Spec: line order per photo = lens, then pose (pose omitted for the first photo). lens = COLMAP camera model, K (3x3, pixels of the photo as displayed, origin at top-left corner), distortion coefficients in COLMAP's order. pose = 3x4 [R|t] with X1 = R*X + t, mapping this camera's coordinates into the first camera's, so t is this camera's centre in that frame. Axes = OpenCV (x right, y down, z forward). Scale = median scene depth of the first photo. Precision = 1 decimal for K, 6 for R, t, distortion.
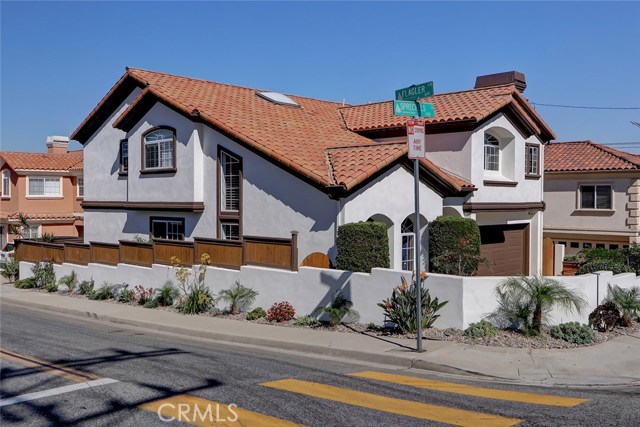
lens RADIAL K [[629.1, 0, 320.0], [0, 629.1, 213.5], [0, 0, 1]] dist [-0.009662, -0.005849]
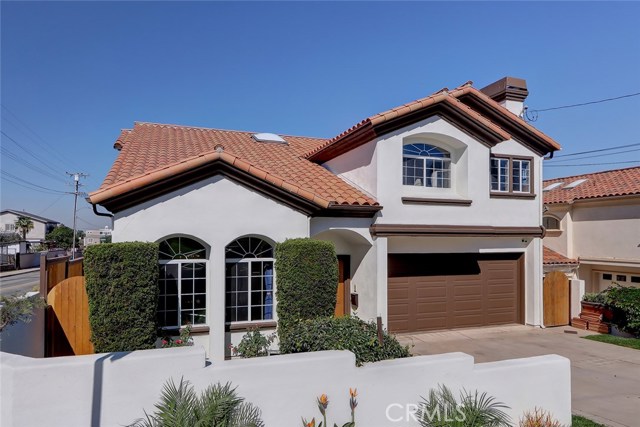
lens RADIAL K [[406.3, 0, 317.7], [0, 406.3, 230.9], [0, 0, 1]] dist [0.005877, 0.001243]
pose [[0.892445, -0.008716, -0.451072, 0.335512], [-0.010054, 0.999181, -0.039200, 0.010815], [0.451044, 0.039519, 0.891626, 0.397007]]
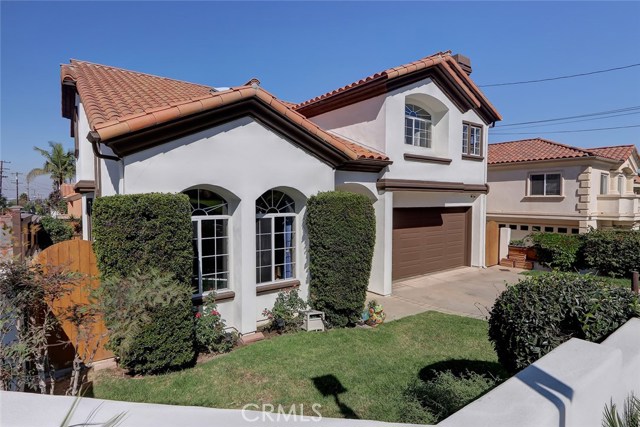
lens RADIAL K [[348.1, 0, 320.0], [0, 348.1, 213.5], [0, 0, 1]] dist [-0.000007, 0.000062]
pose [[0.987359, 0.003352, -0.158465, 0.185568], [-0.000560, 0.999844, 0.017661, 0.017303], [0.158500, -0.017349, 0.987207, 0.423695]]
